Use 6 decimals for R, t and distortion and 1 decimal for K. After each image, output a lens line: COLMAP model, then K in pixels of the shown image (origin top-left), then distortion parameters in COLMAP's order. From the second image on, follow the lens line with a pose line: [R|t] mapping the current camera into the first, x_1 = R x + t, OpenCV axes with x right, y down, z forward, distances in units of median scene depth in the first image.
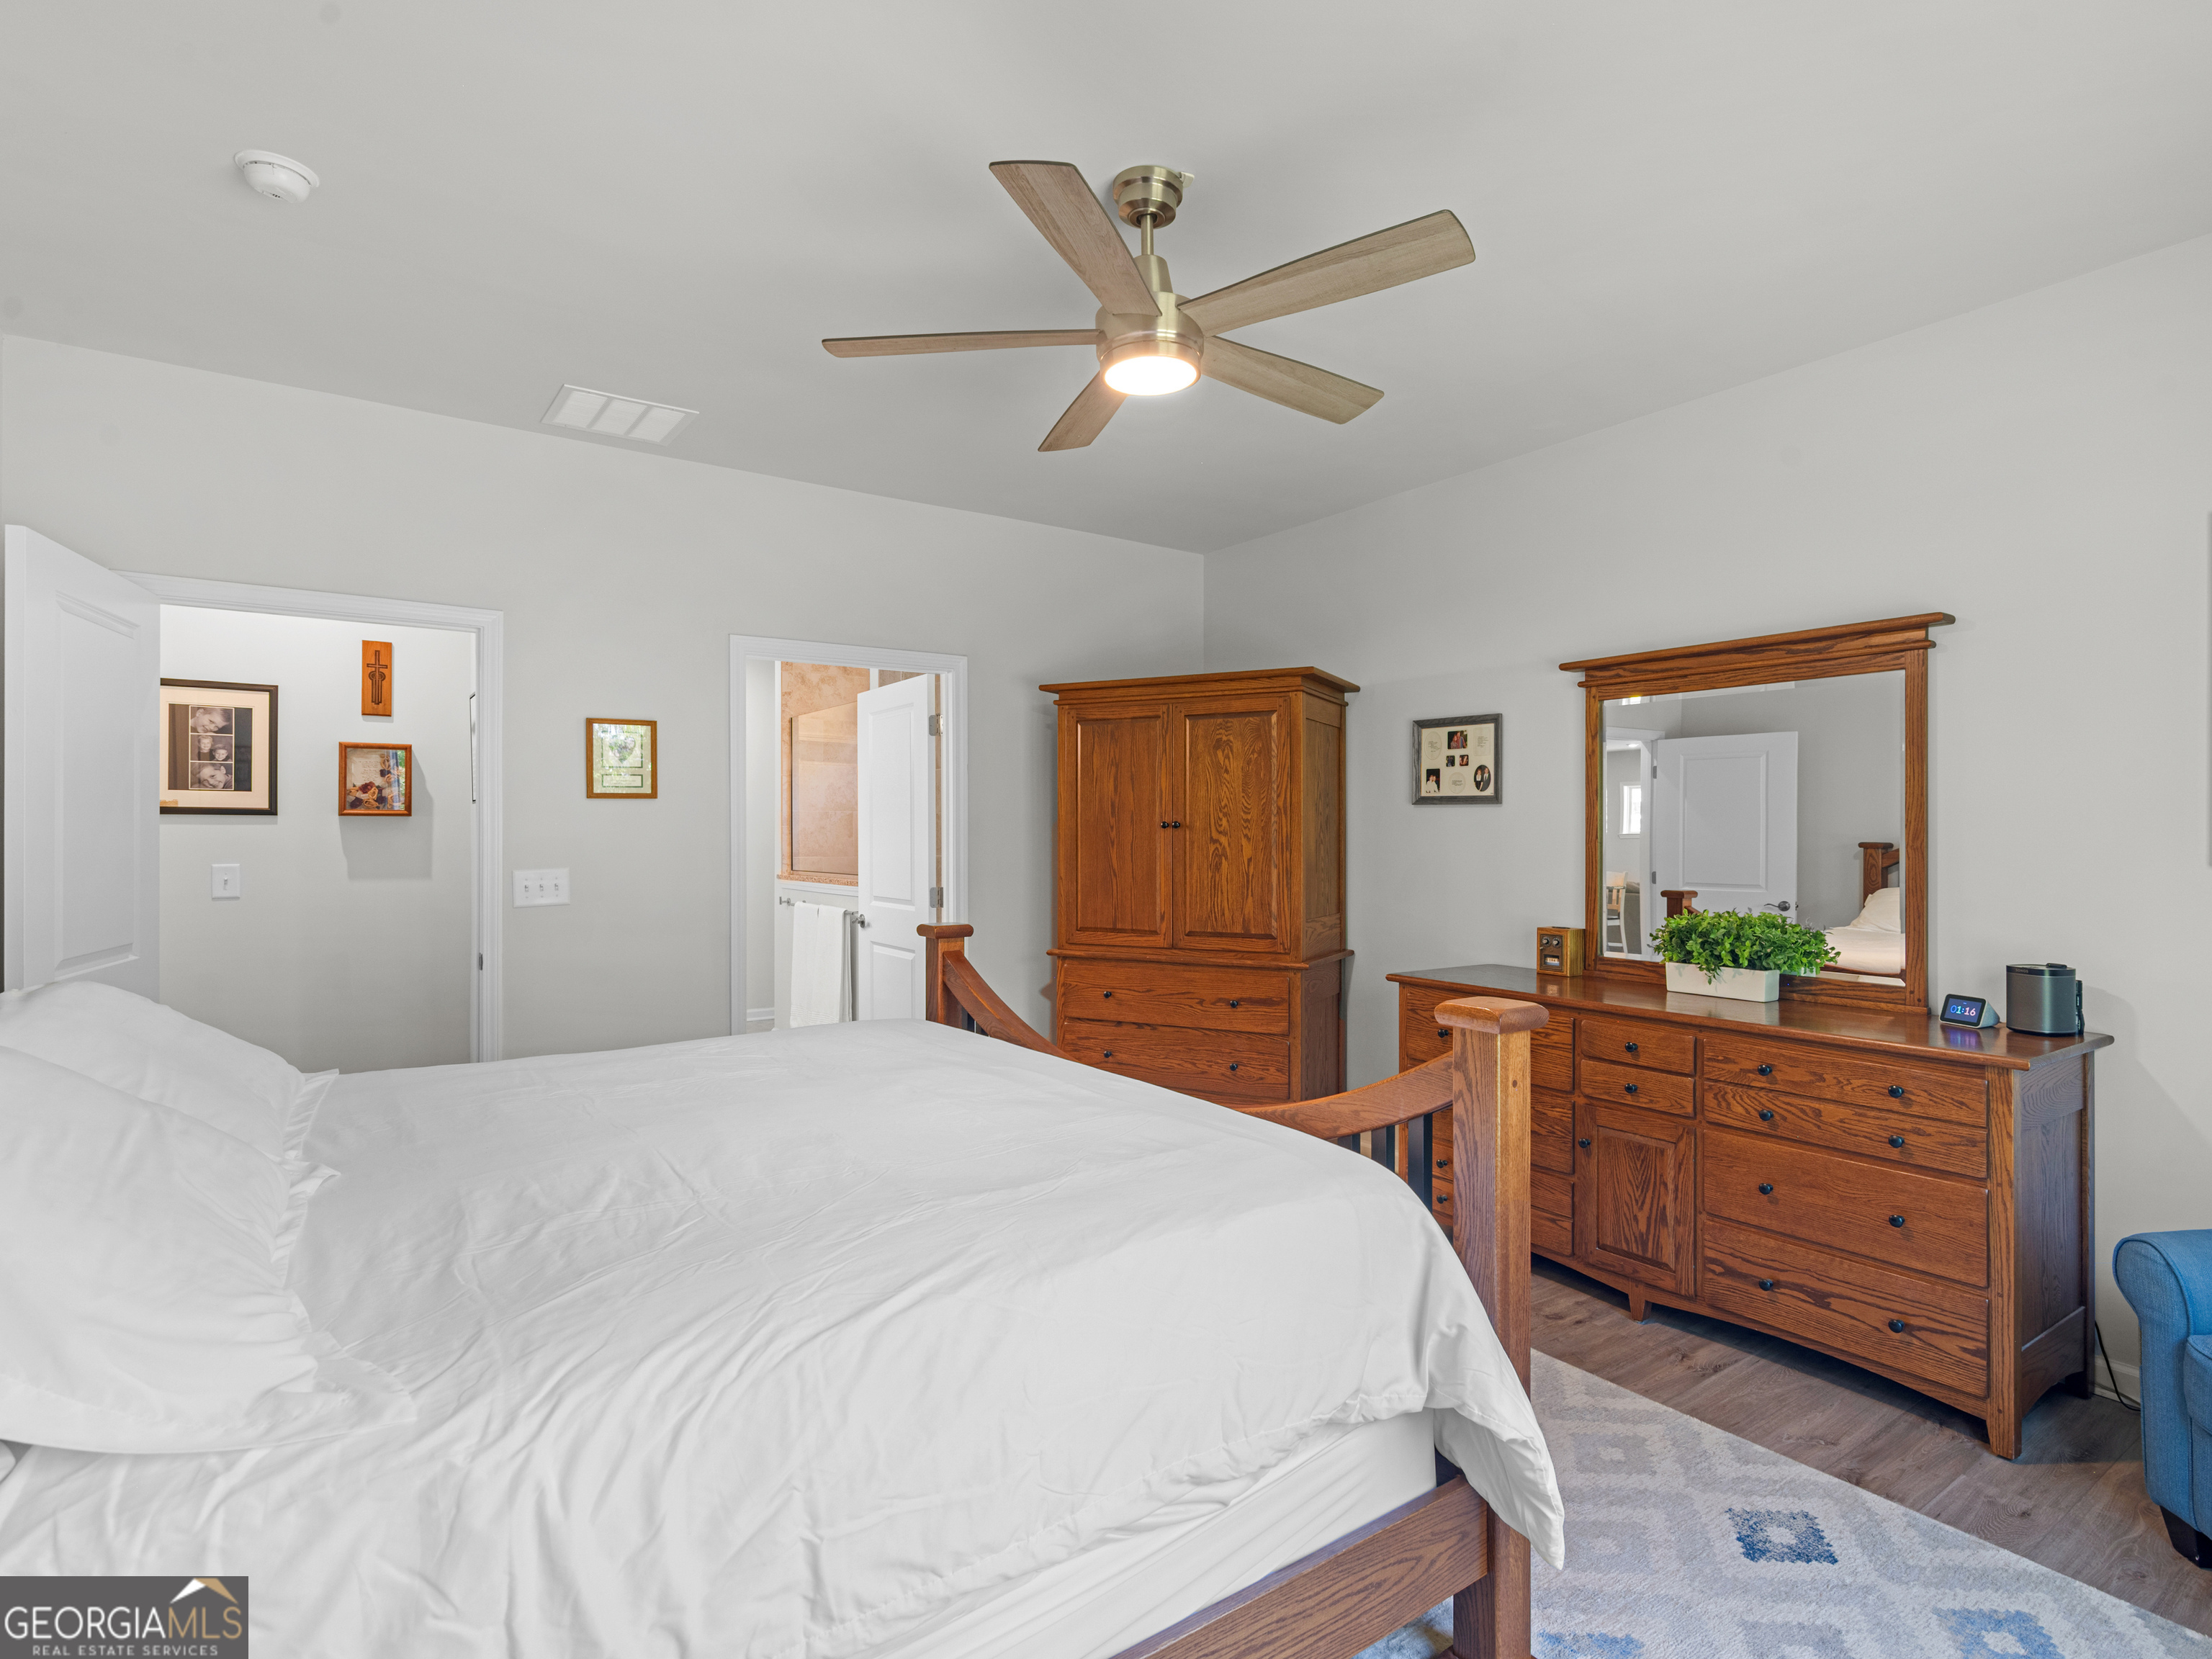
lens RADIAL K [[1206.7, 0, 1122.3], [0, 1206.7, 832.7], [0, 0, 1]] dist [0.001473, -0.000372]
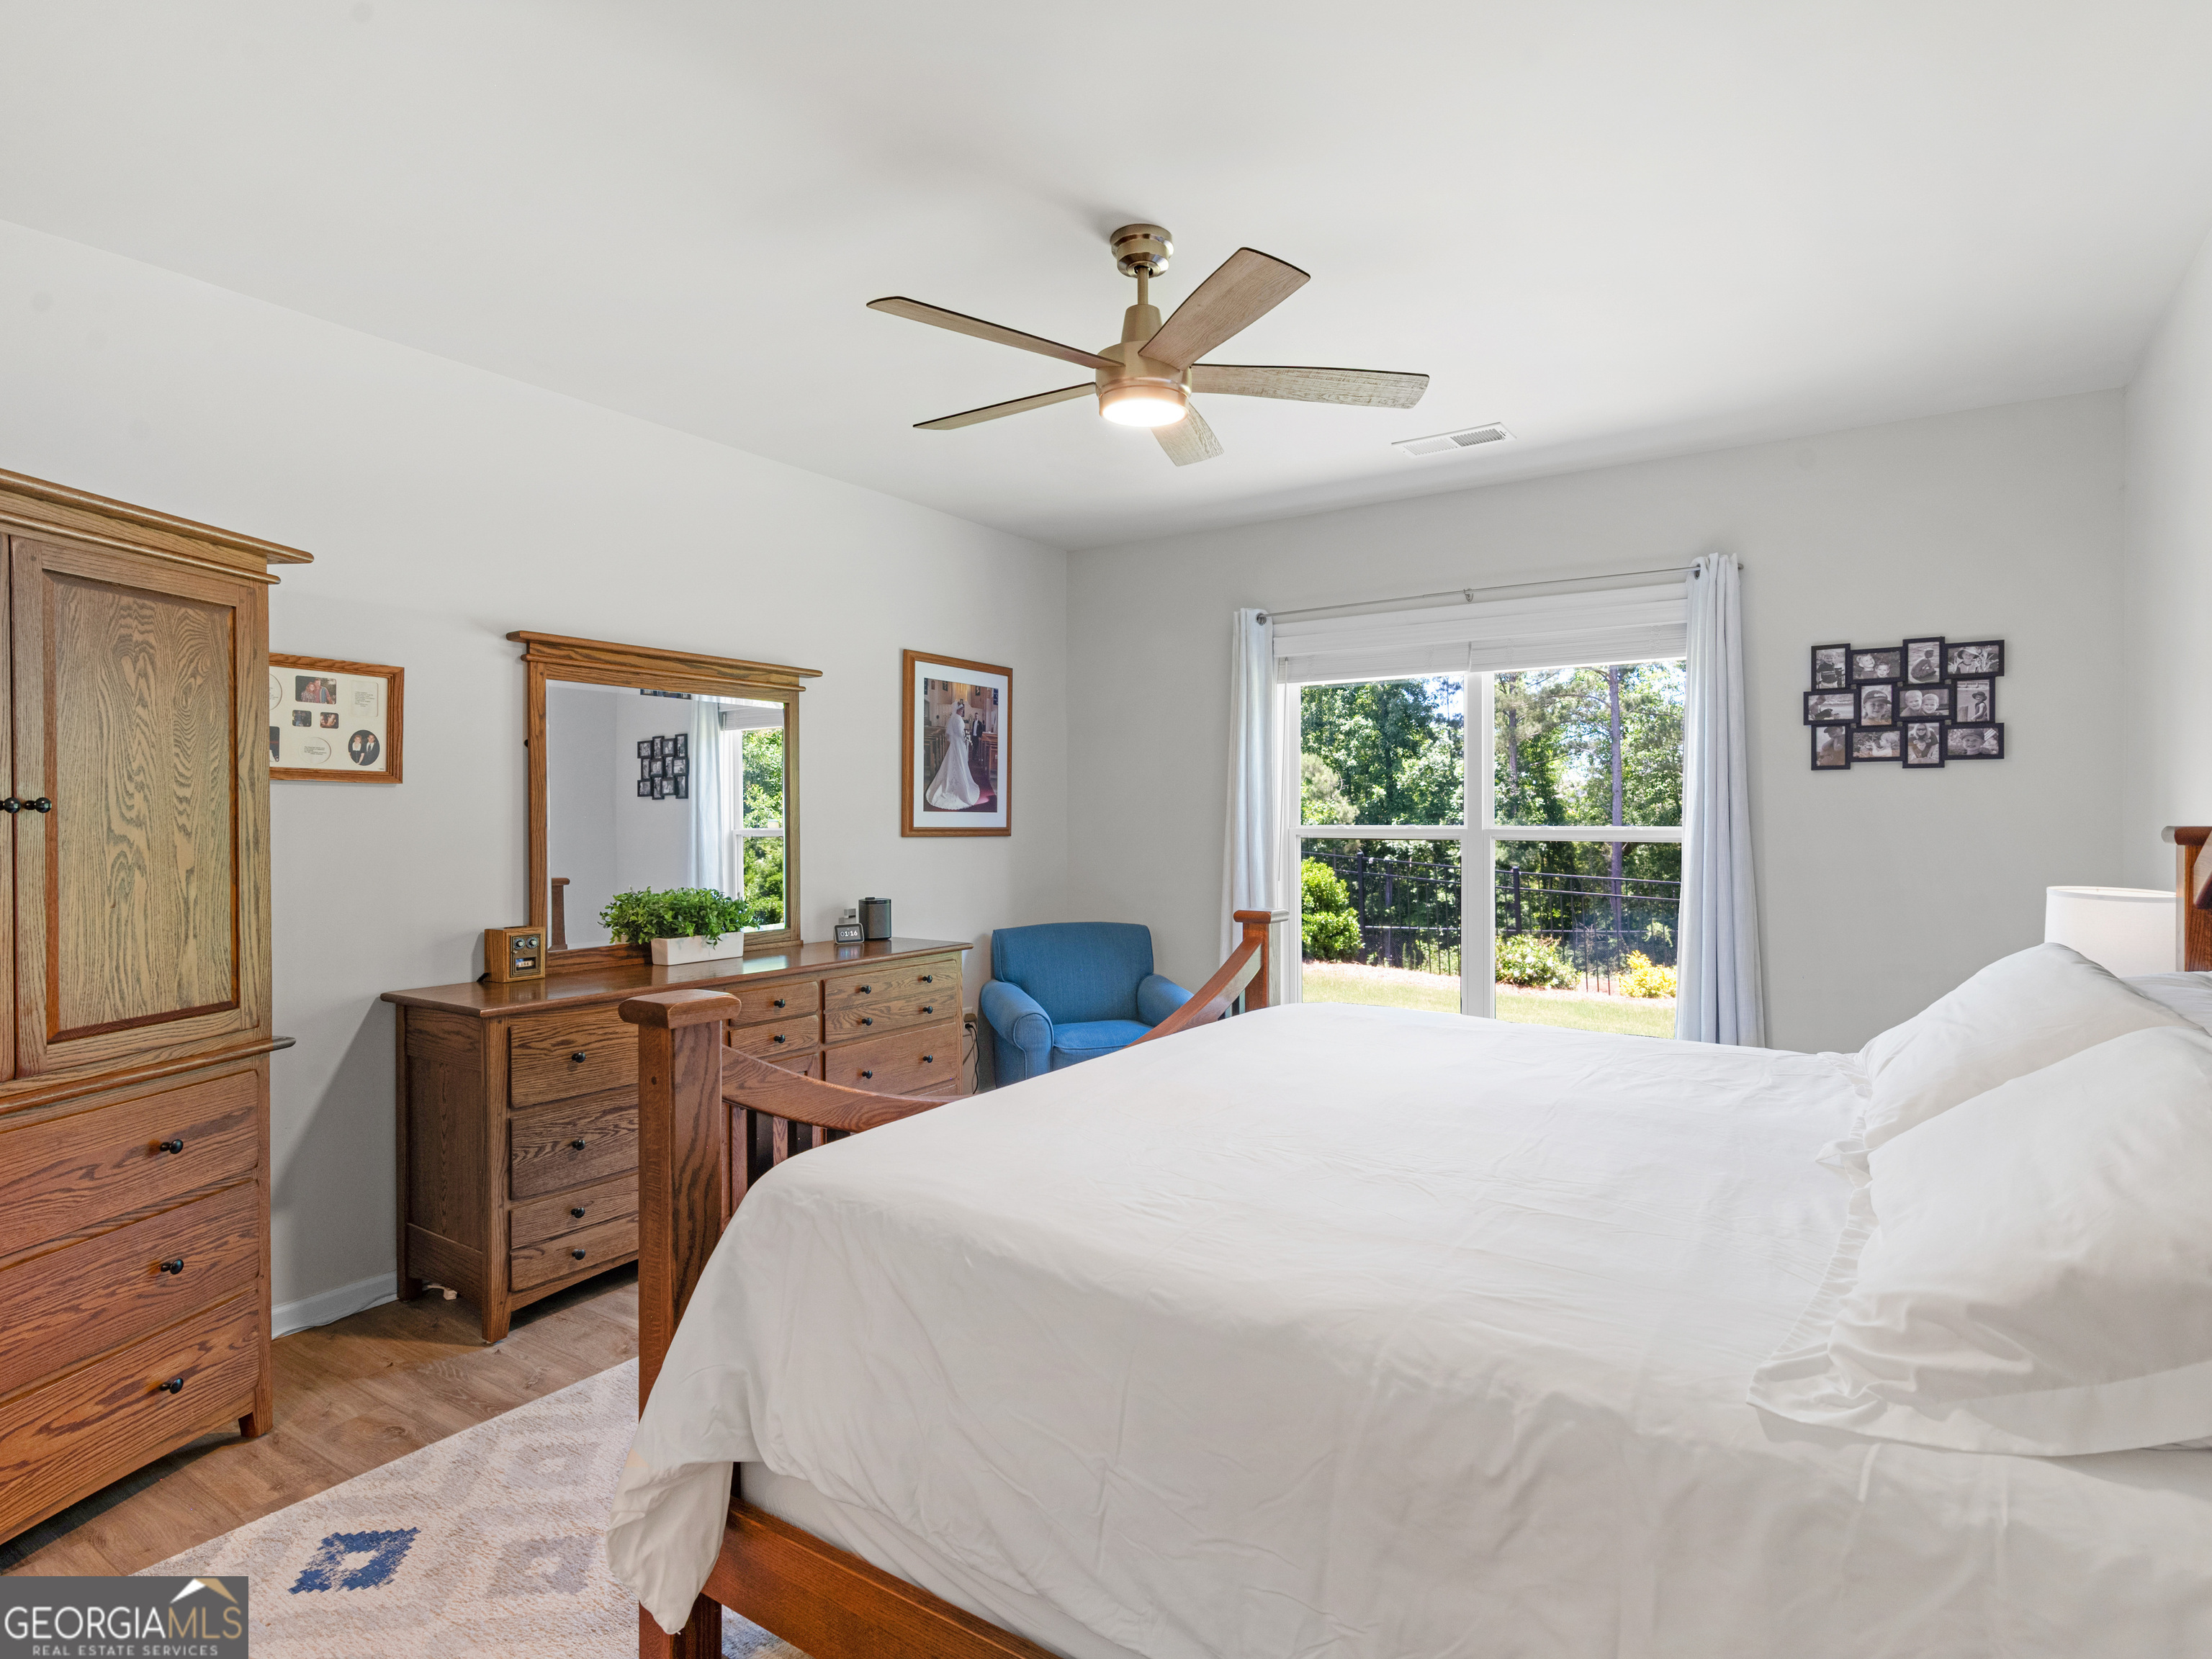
lens RADIAL K [[1122.5, 0, 1119.2], [0, 1122.5, 825.8], [0, 0, 1]] dist [0.001190, 0.000782]
pose [[-0.358363, -0.007828, 0.933550, -0.513291], [0.002661, 0.999952, 0.009406, -0.001688], [-0.933579, 0.005855, -0.358325, 0.789687]]
